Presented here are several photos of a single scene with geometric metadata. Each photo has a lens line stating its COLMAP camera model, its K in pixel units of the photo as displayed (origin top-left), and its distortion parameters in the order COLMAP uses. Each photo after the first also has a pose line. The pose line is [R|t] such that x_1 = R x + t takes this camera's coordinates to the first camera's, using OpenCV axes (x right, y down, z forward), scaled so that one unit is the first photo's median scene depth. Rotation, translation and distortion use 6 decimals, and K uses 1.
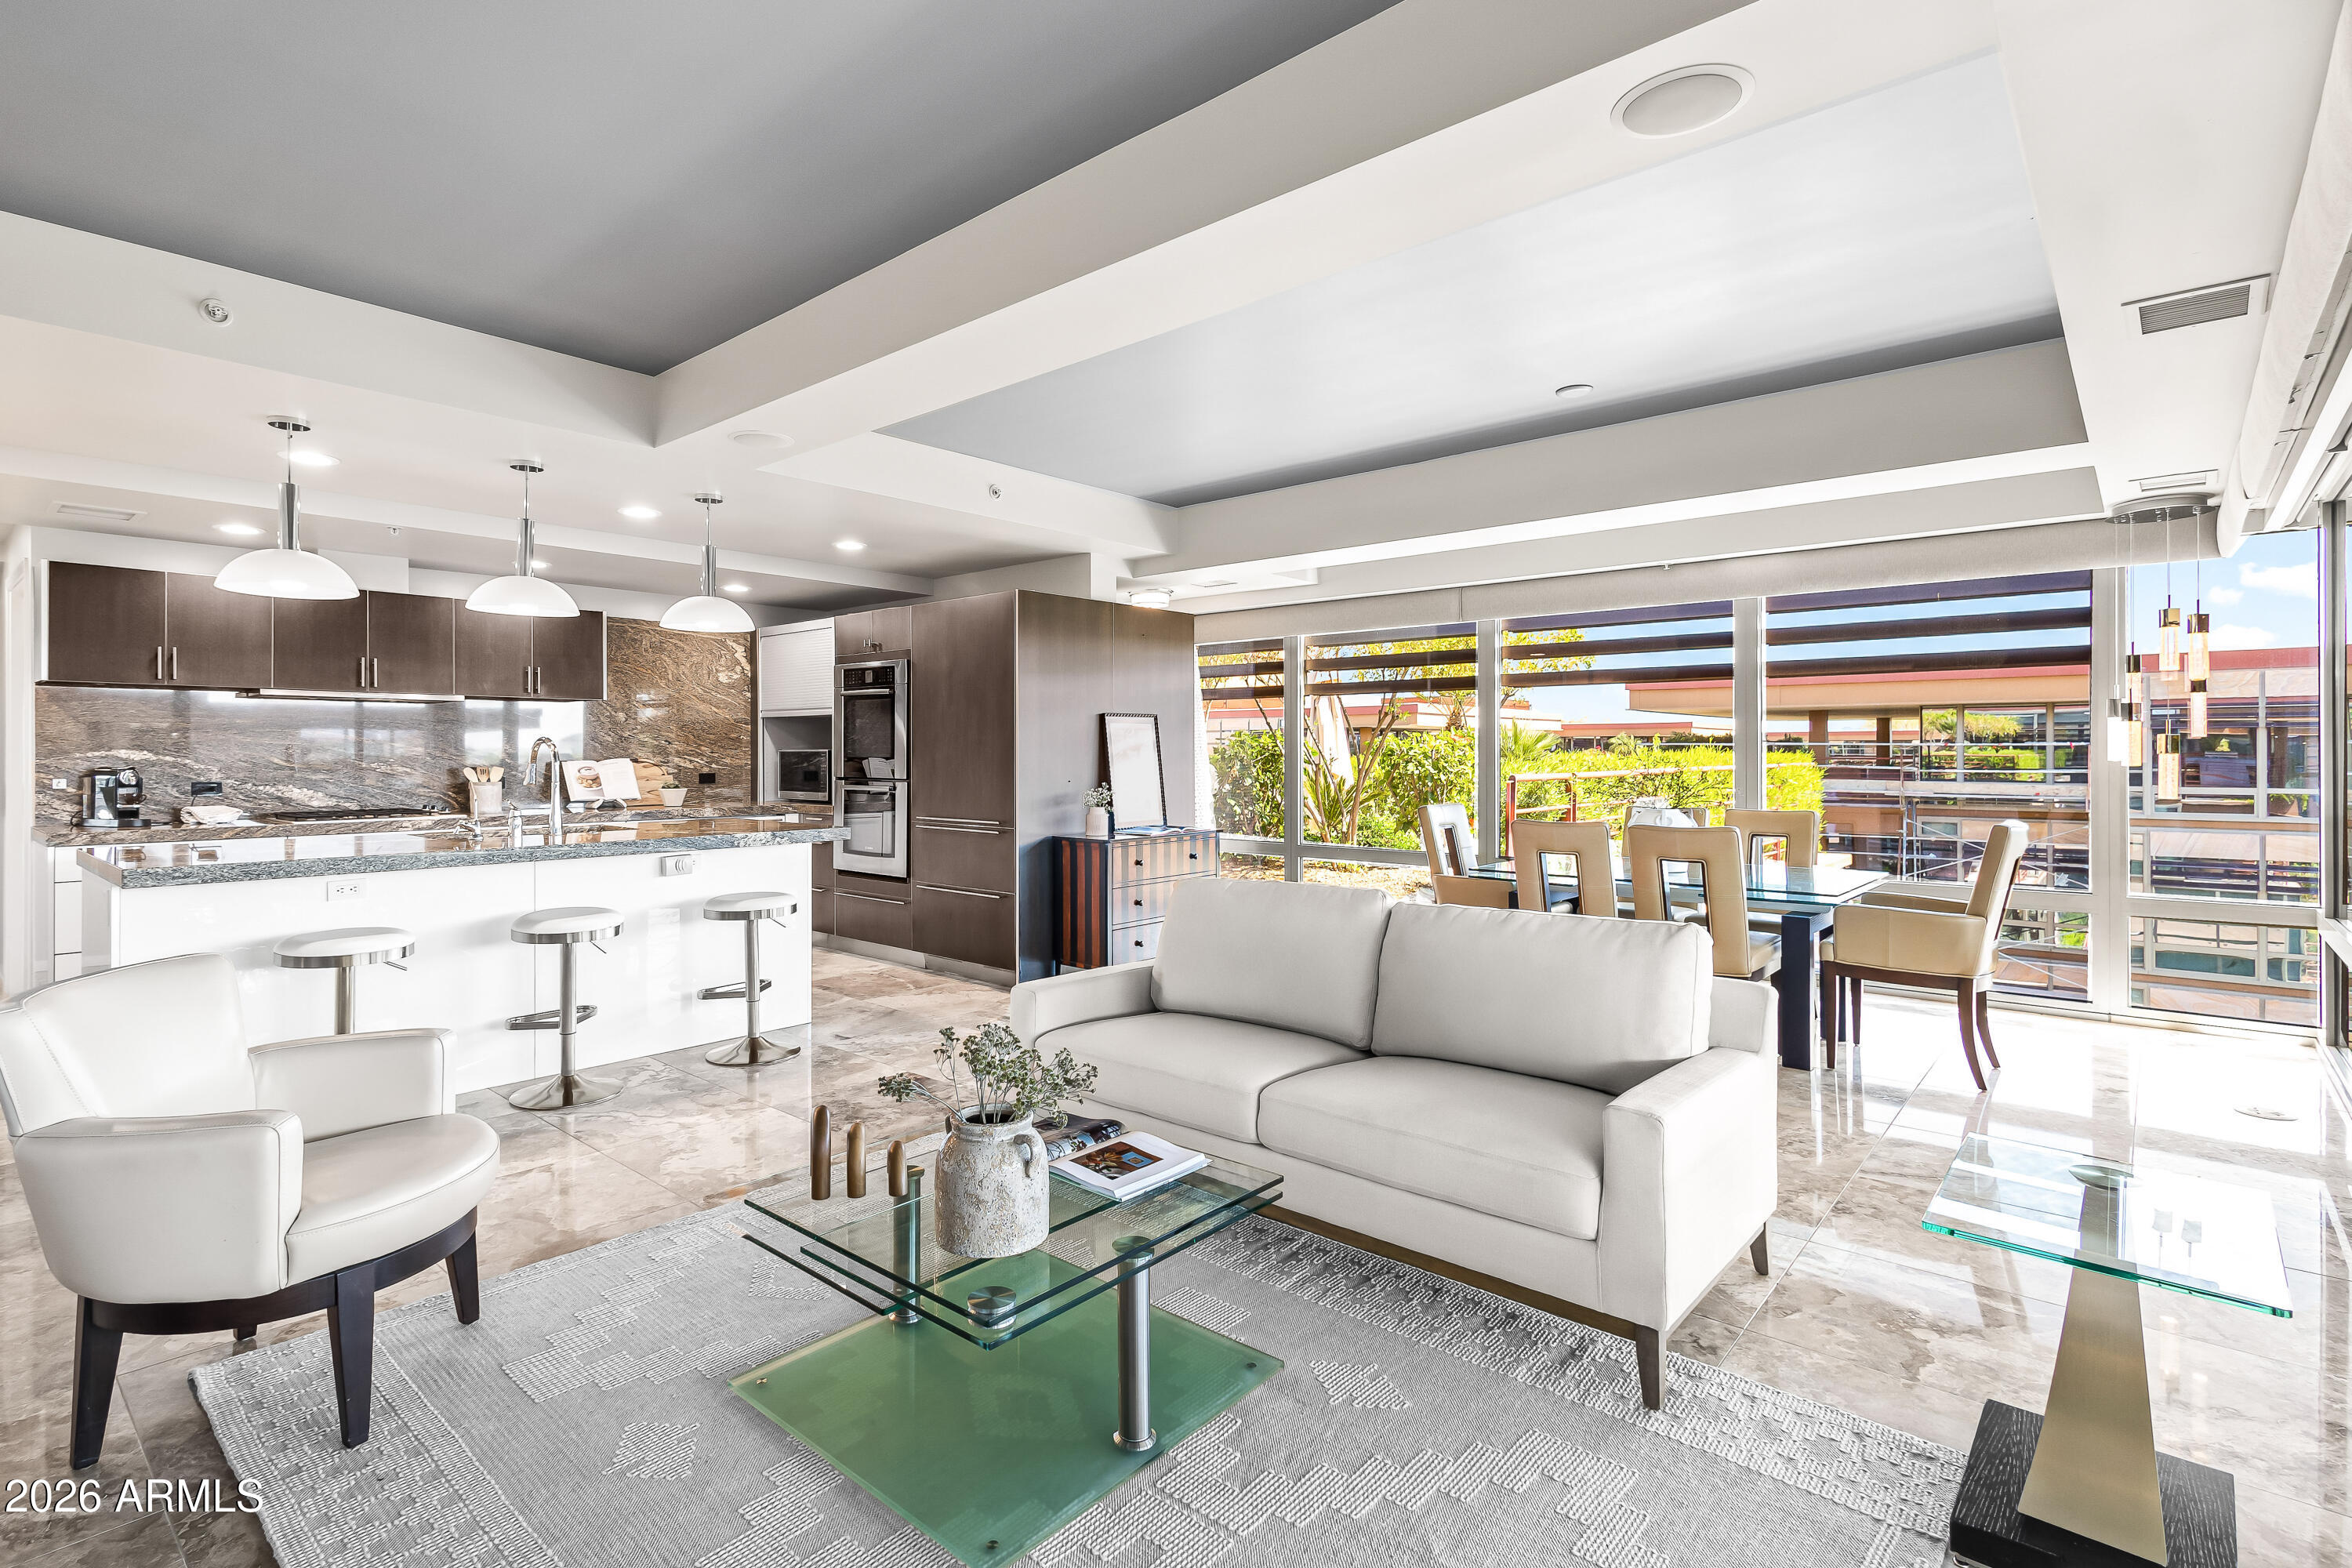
lens RADIAL K [[1132.9, 0, 1123.2], [0, 1132.9, 749.8], [0, 0, 1]] dist [0.015398, -0.000501]
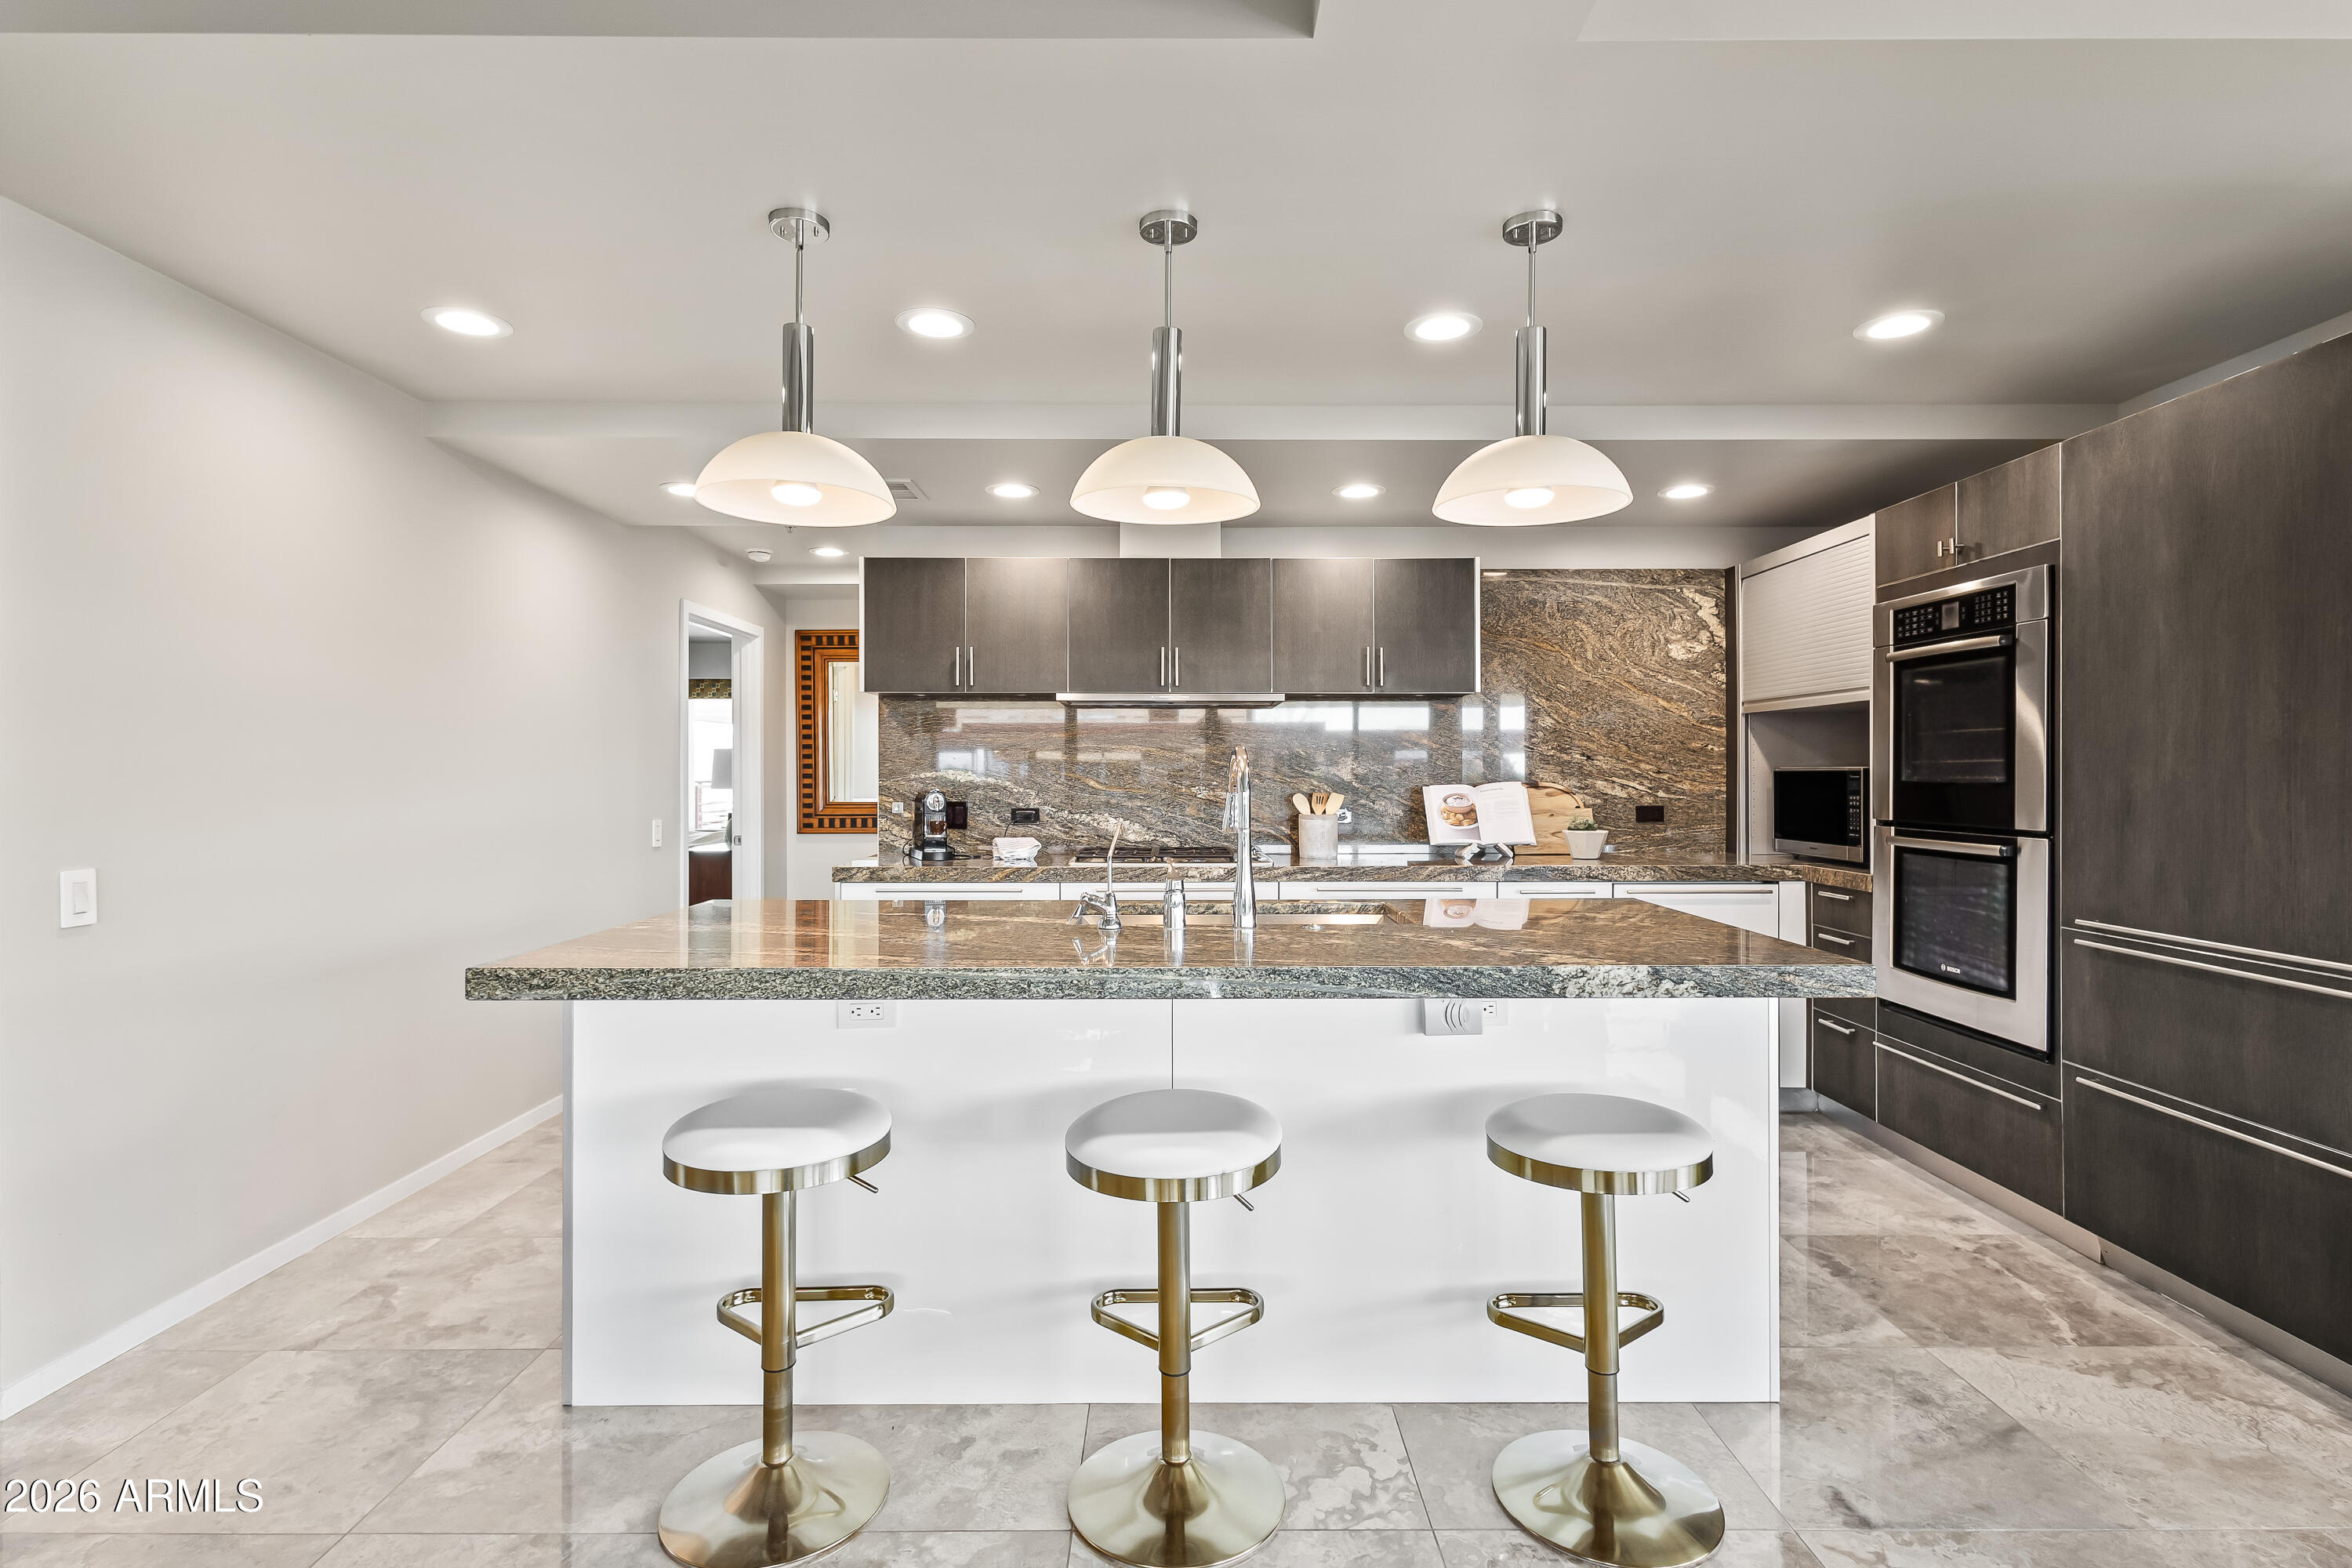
lens RADIAL K [[1149.2, 0, 1181.4], [0, 1149.2, 771.7], [0, 0, 1]] dist [0.004350, 0.001009]
pose [[0.678005, -0.001710, -0.735055, -0.091952], [0.002417, 0.999997, -0.000097, 0.001426], [0.735053, -0.001711, 0.678007, 0.456828]]
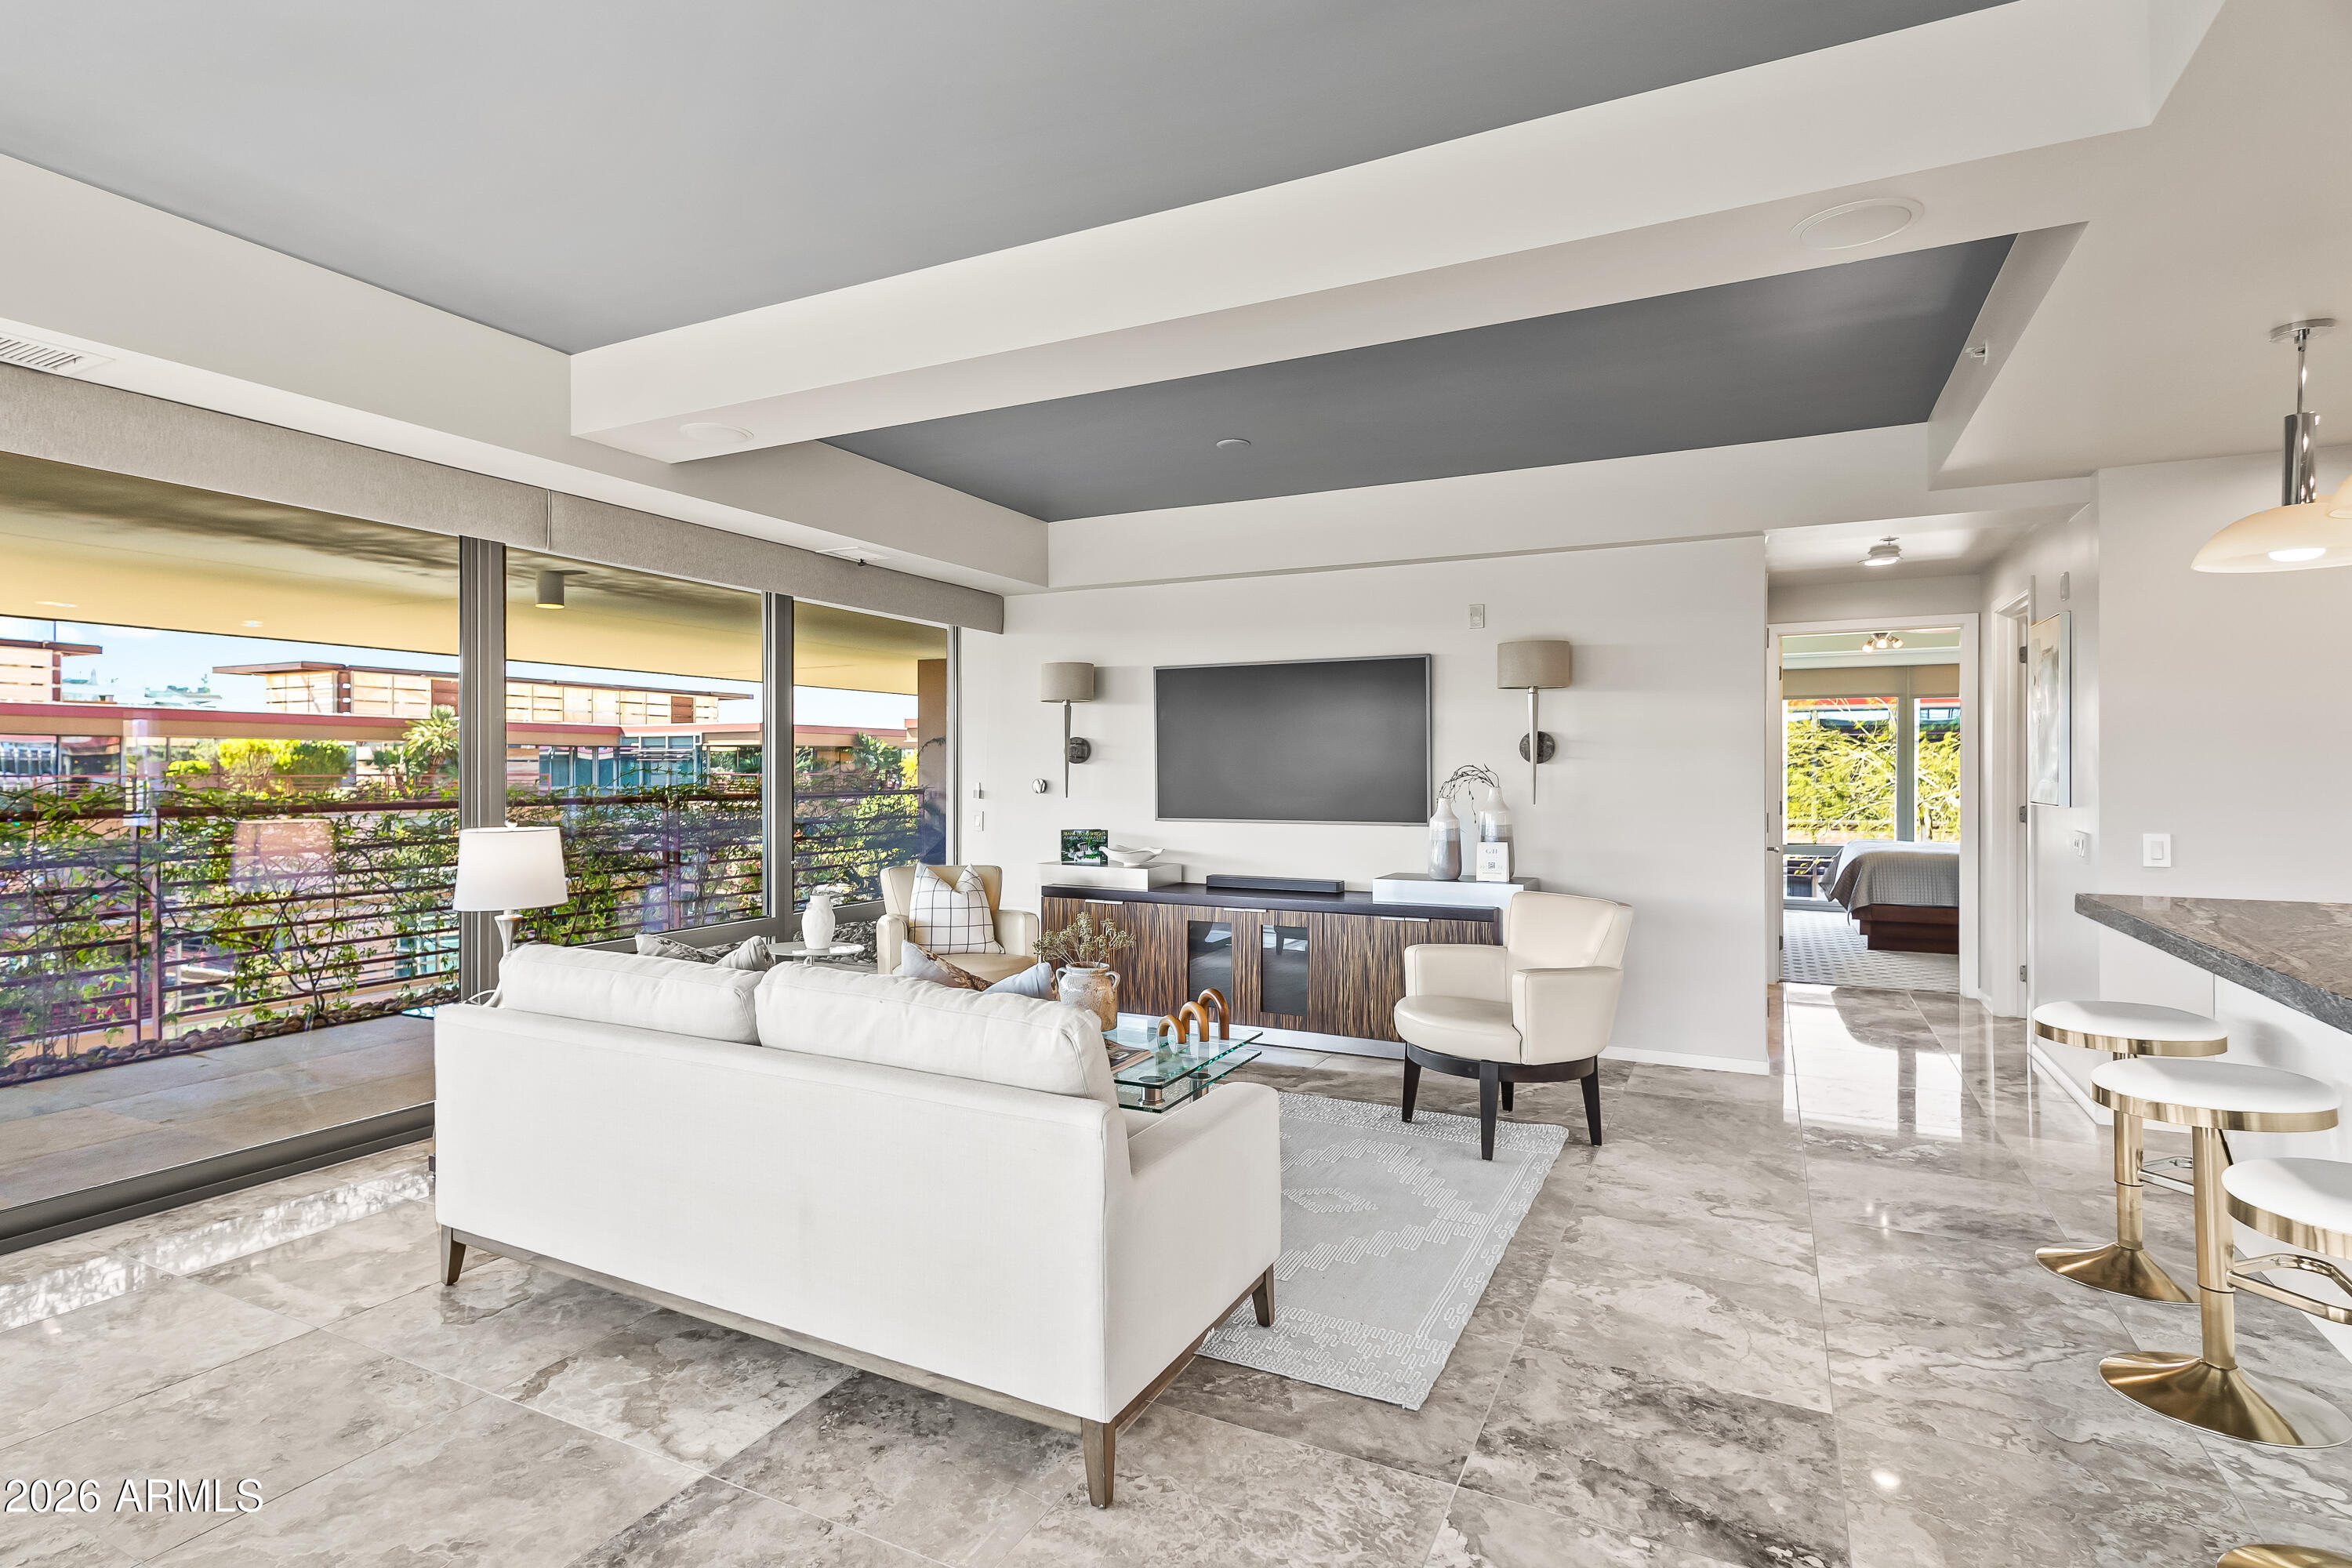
lens RADIAL K [[1185.0, 0, 1141.2], [0, 1185.0, 781.6], [0, 0, 1]] dist [0.014404, 0.000531]
pose [[-0.964995, 0.003959, -0.262239, 0.109101], [0.003203, 0.999989, 0.003310, 0.001266], [0.262249, 0.002354, -0.964997, 0.956457]]
